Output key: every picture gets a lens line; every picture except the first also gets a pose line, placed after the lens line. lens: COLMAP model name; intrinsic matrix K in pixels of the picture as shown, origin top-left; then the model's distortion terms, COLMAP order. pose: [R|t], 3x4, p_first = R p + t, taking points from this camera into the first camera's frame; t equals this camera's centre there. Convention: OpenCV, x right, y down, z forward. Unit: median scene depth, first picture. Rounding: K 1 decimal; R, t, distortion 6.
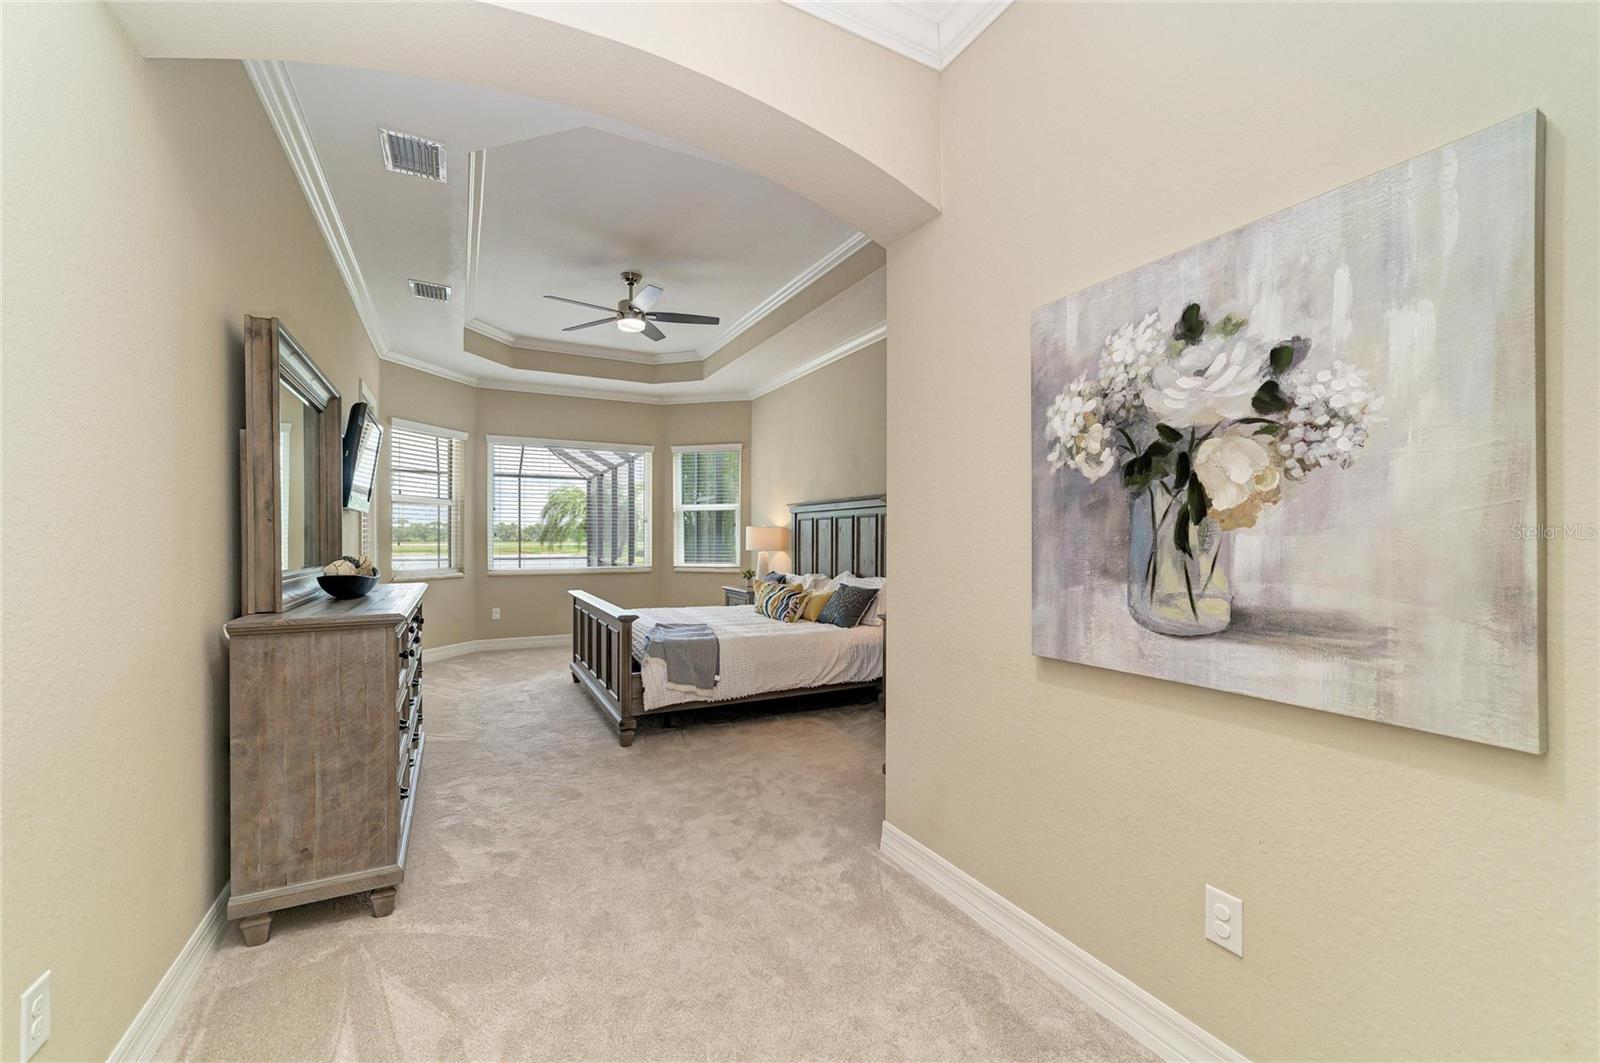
lens RADIAL K [[630.9, 0, 790.0], [0, 630.9, 538.2], [0, 0, 1]] dist [-0.007861, 0.000296]
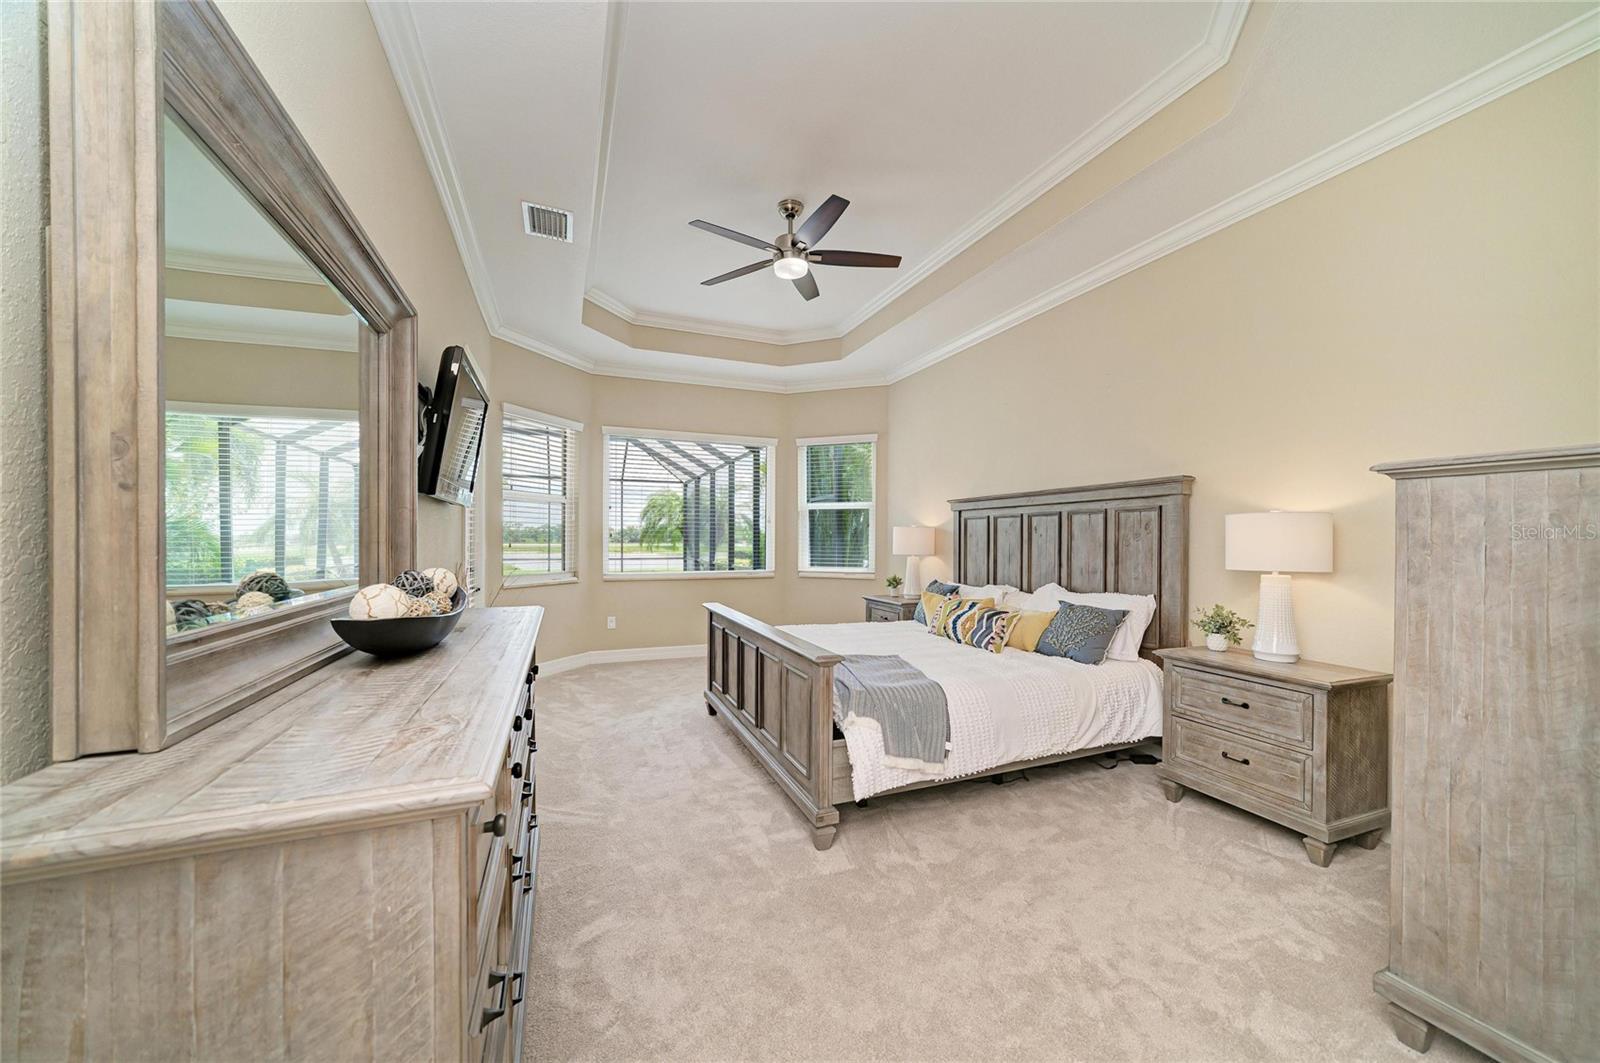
lens RADIAL K [[605.0, 0, 810.9], [0, 605.0, 538.5], [0, 0, 1]] dist [-0.012596, 0.002473]
pose [[0.995174, 0.004734, -0.098016, -0.140814], [-0.005008, 0.999984, -0.002550, 0.000448], [0.098003, 0.003028, 0.995182, 0.237051]]
